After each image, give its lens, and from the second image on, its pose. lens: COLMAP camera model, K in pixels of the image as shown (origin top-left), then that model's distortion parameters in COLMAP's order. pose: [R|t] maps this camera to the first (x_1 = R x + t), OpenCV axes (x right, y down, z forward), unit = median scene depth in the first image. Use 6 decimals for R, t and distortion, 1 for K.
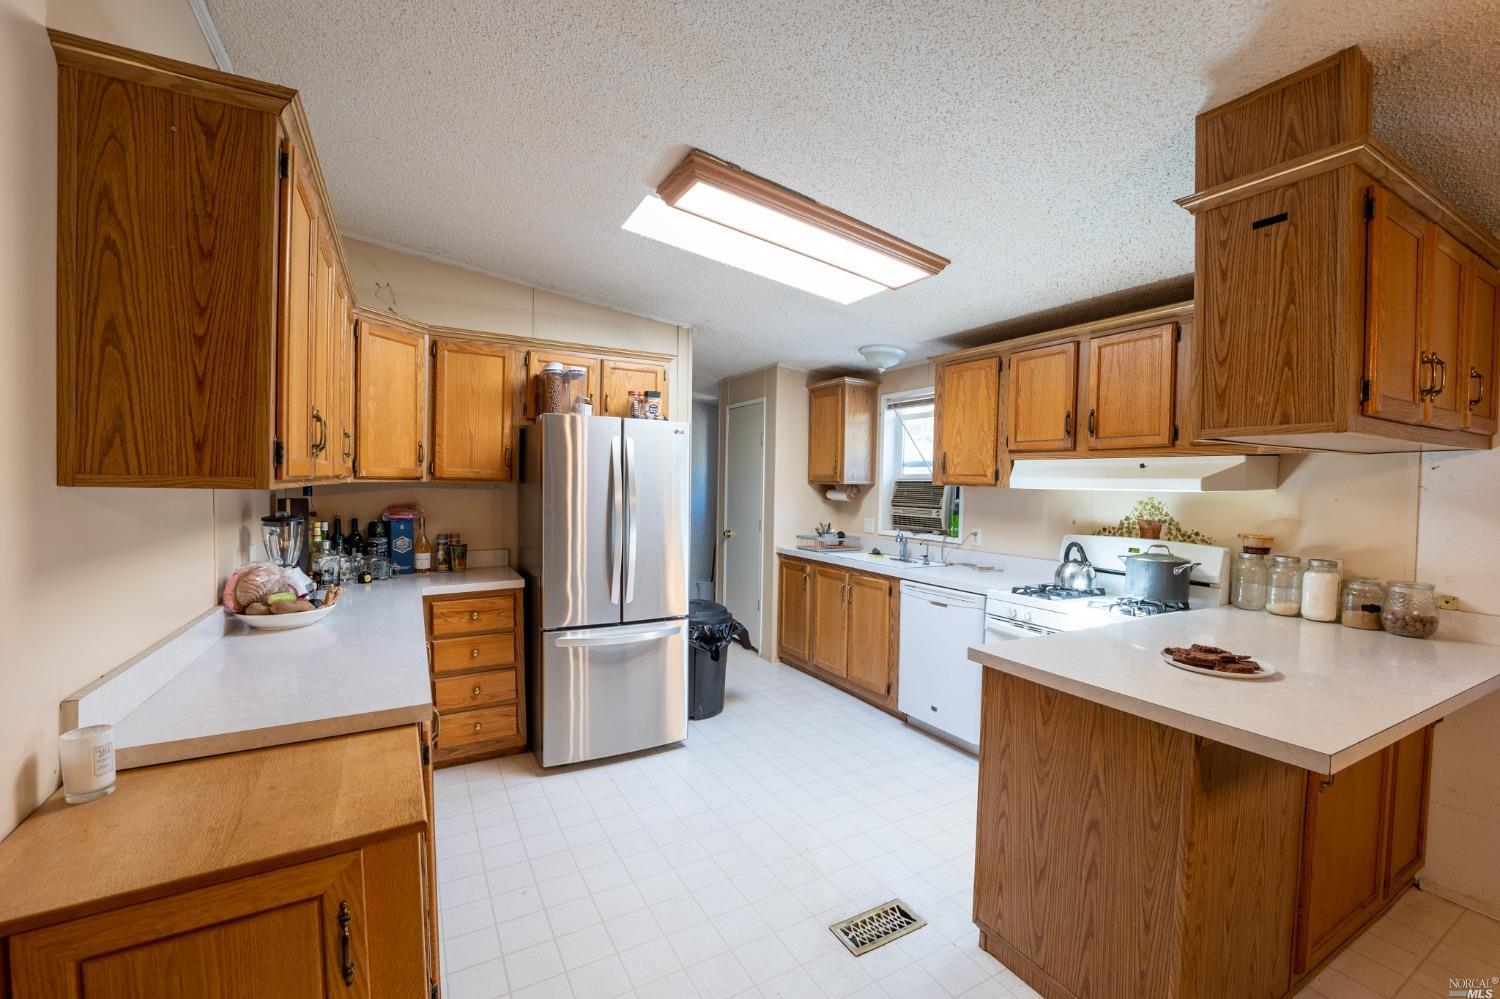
lens RADIAL K [[612.8, 0, 749.8], [0, 612.8, 500.4], [0, 0, 1]] dist [-0.024005, 0.000757]
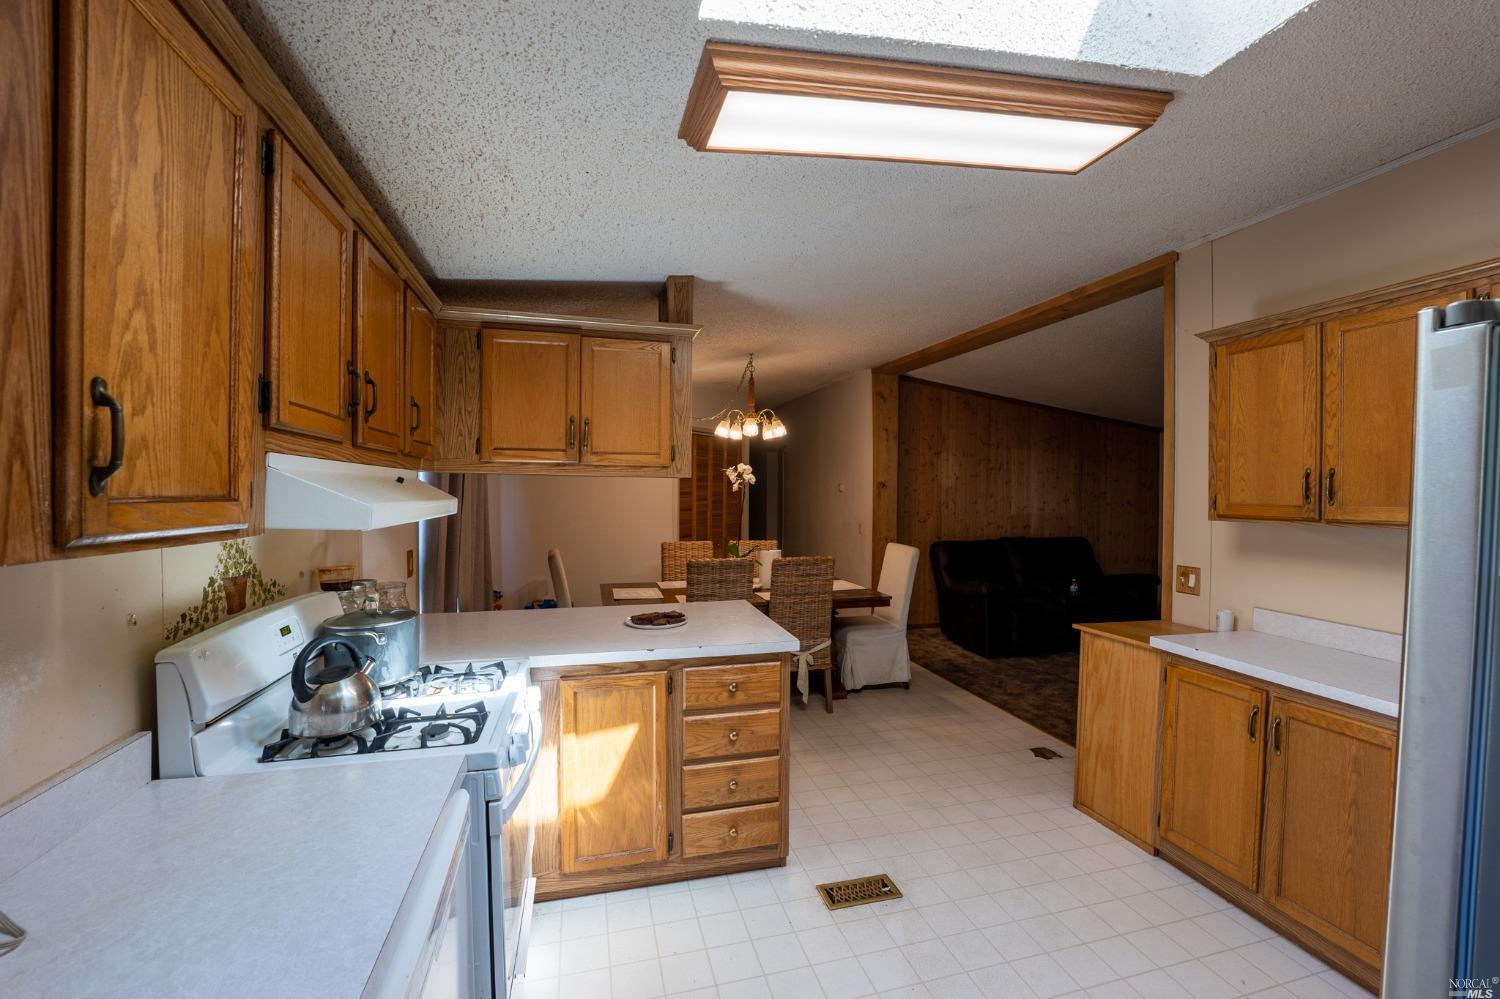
lens RADIAL K [[612.8, 0, 752.2], [0, 612.8, 498.8], [0, 0, 1]] dist [-0.024005, 0.000757]
pose [[-0.970077, -0.027668, 0.241216, 0.101540], [-0.016628, 0.998724, 0.047682, -0.069848], [-0.242227, 0.042244, -0.969299, 1.447497]]
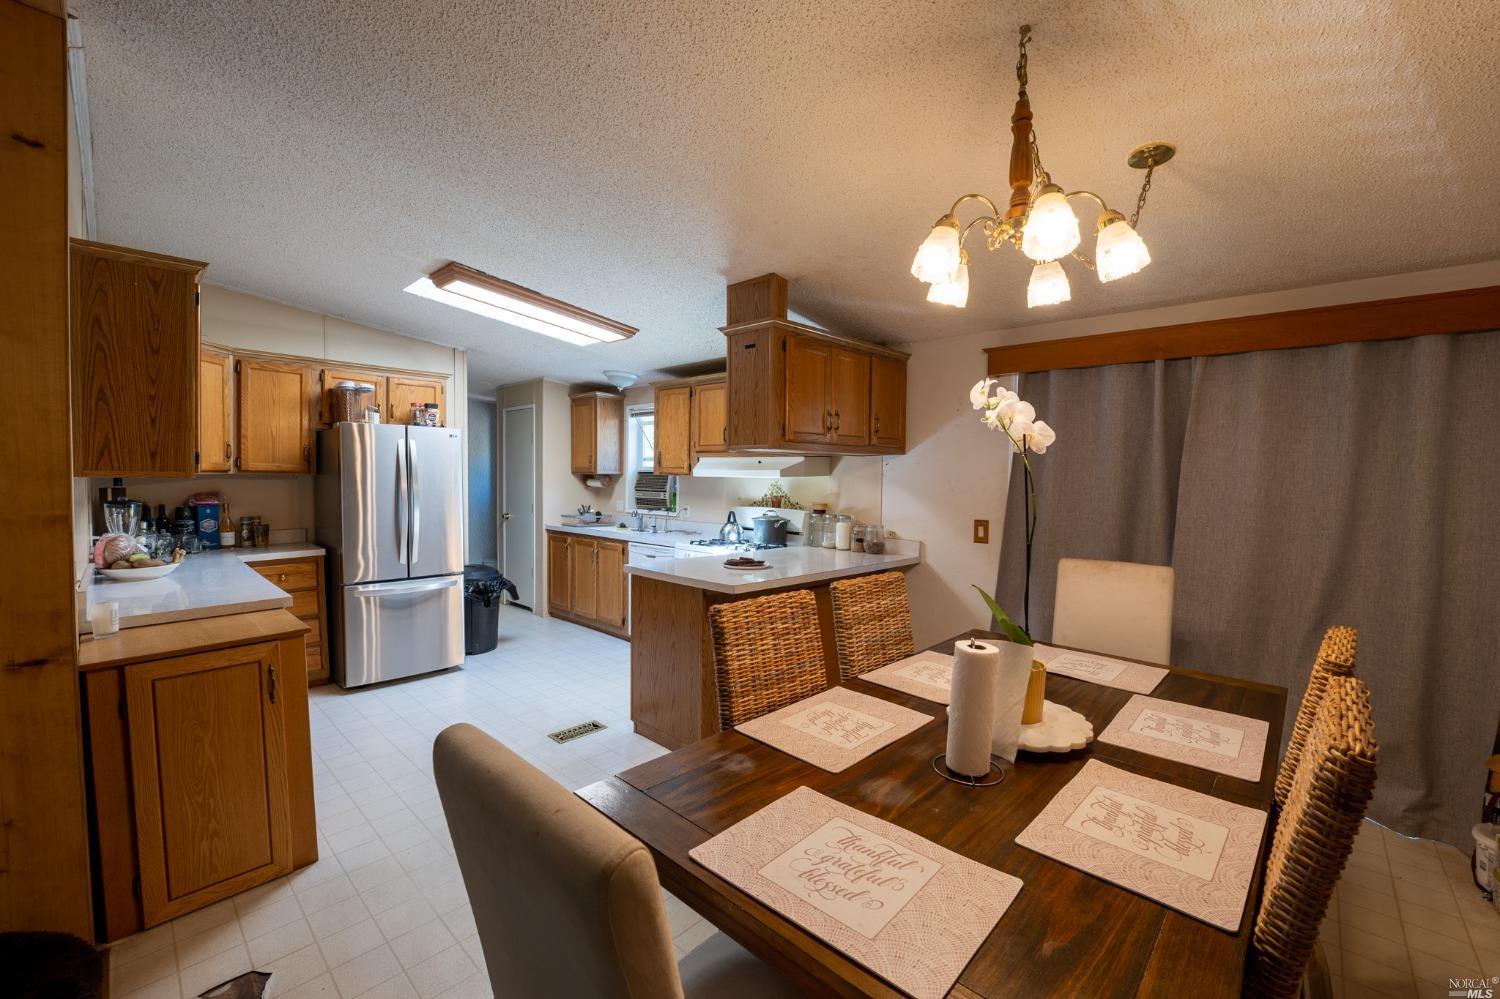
lens RADIAL K [[612.8, 0, 747.2], [0, 612.8, 500.4], [0, 0, 1]] dist [-0.024005, 0.000757]
pose [[0.954401, -0.016479, 0.298072, 0.112103], [0.011715, 0.999774, 0.017762, 0.015335], [-0.298297, -0.013460, 0.954378, -0.528842]]
